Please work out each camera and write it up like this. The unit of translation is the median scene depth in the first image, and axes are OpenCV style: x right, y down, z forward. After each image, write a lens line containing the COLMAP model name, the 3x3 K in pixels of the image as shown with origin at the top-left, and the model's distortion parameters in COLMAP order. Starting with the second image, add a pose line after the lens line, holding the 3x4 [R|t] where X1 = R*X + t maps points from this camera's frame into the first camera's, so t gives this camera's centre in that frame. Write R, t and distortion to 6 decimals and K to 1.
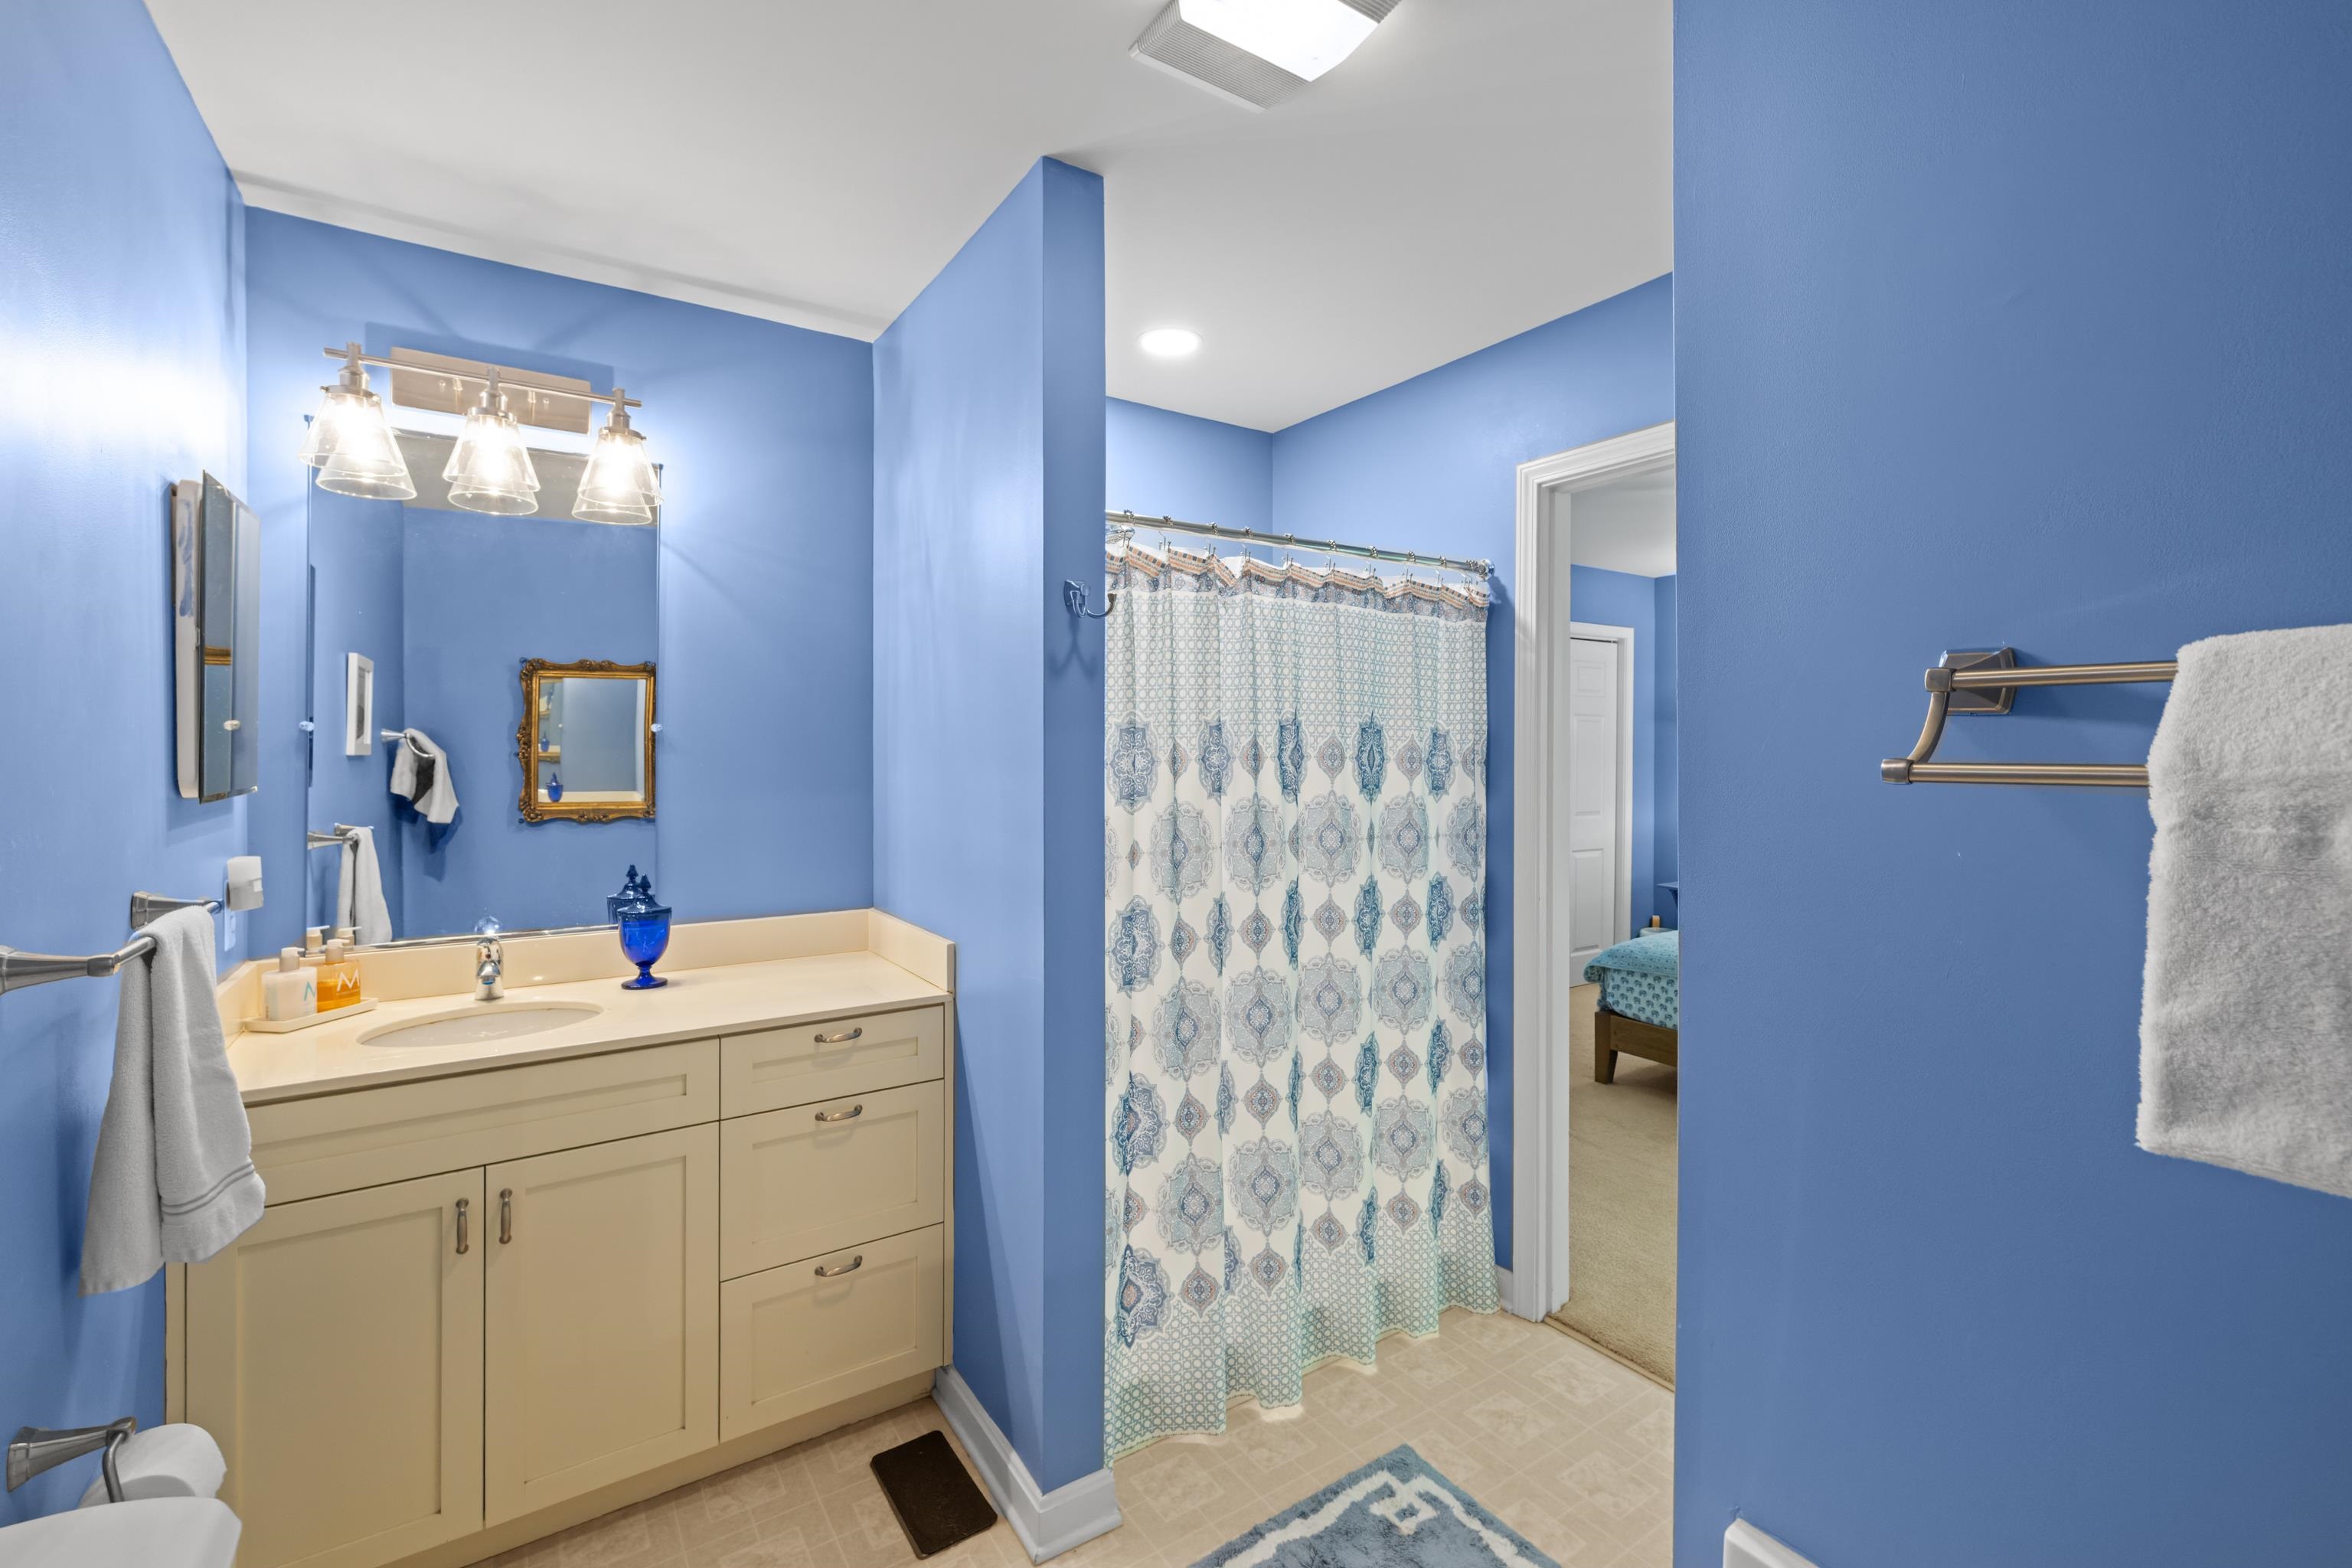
lens RADIAL K [[1000.7, 0, 1172.6], [0, 1000.7, 757.9], [0, 0, 1]] dist [-0.000646, -0.000317]
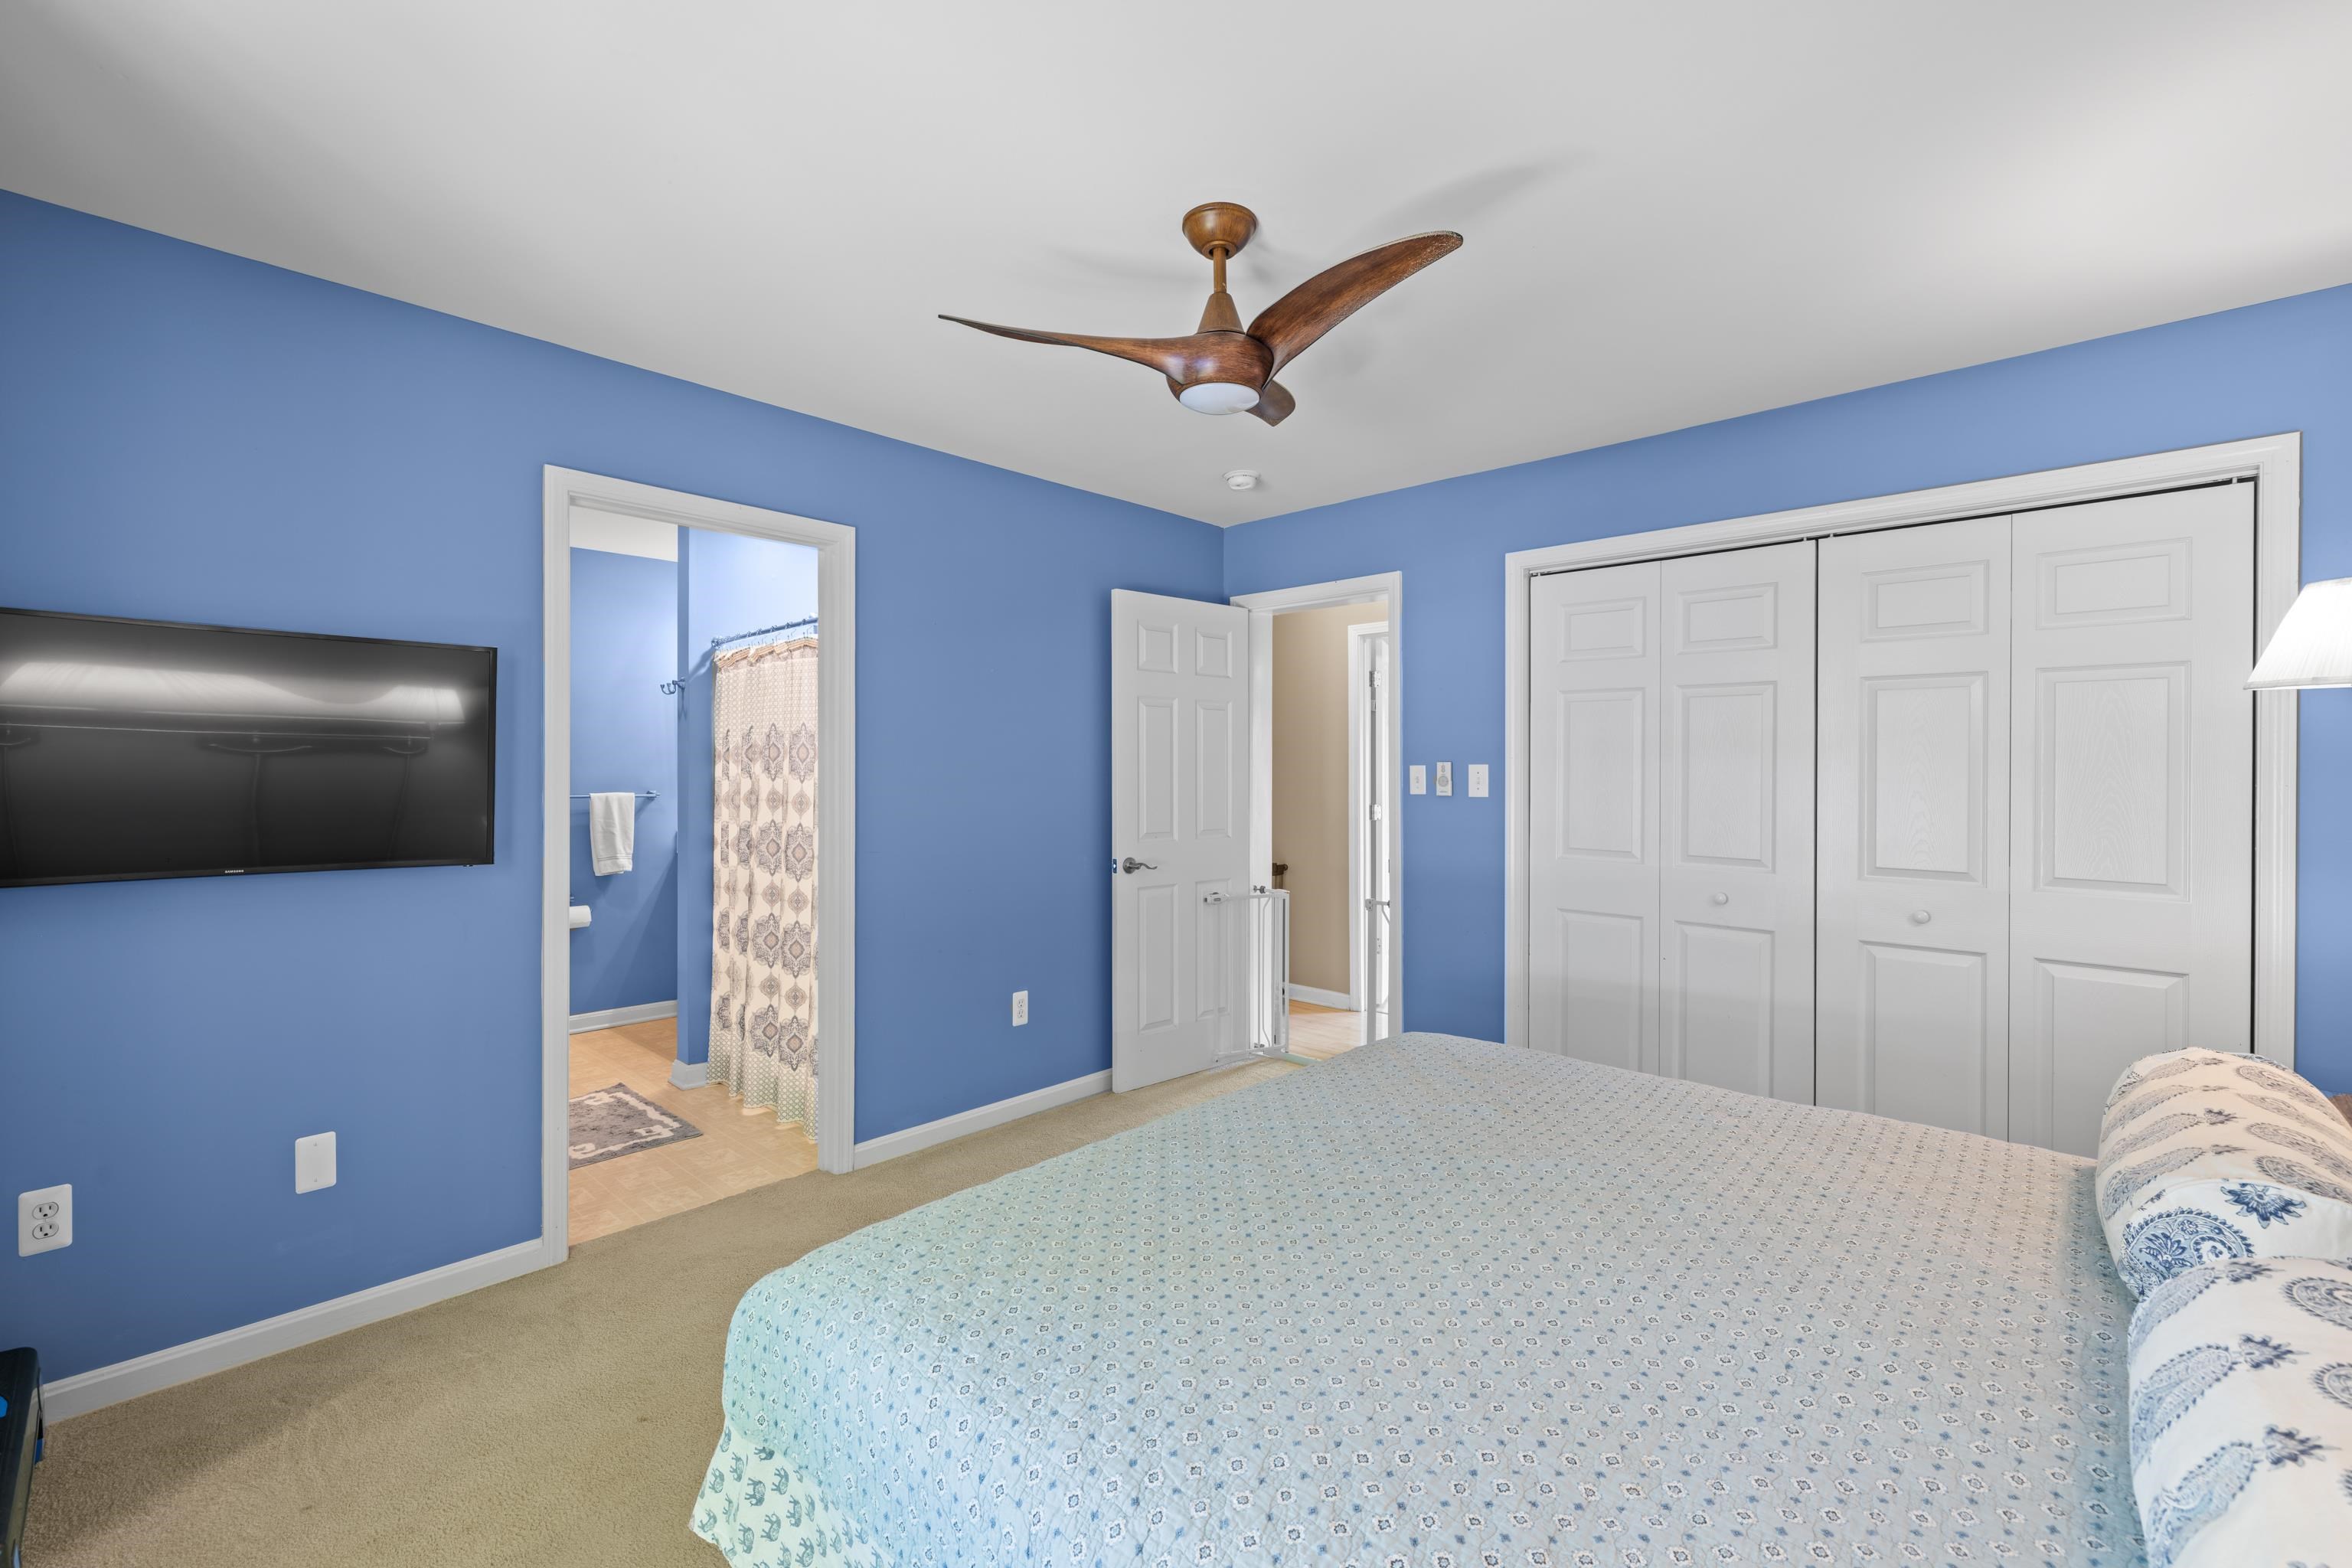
lens RADIAL K [[1000.7, 0, 1172.6], [0, 1000.7, 757.9], [0, 0, 1]] dist [-0.000646, -0.000317]
pose [[0.230578, -0.000887, -0.973054, 2.337859], [-0.003861, 0.999991, -0.001826, 0.002965], [0.973046, 0.004178, 0.230572, 1.493591]]
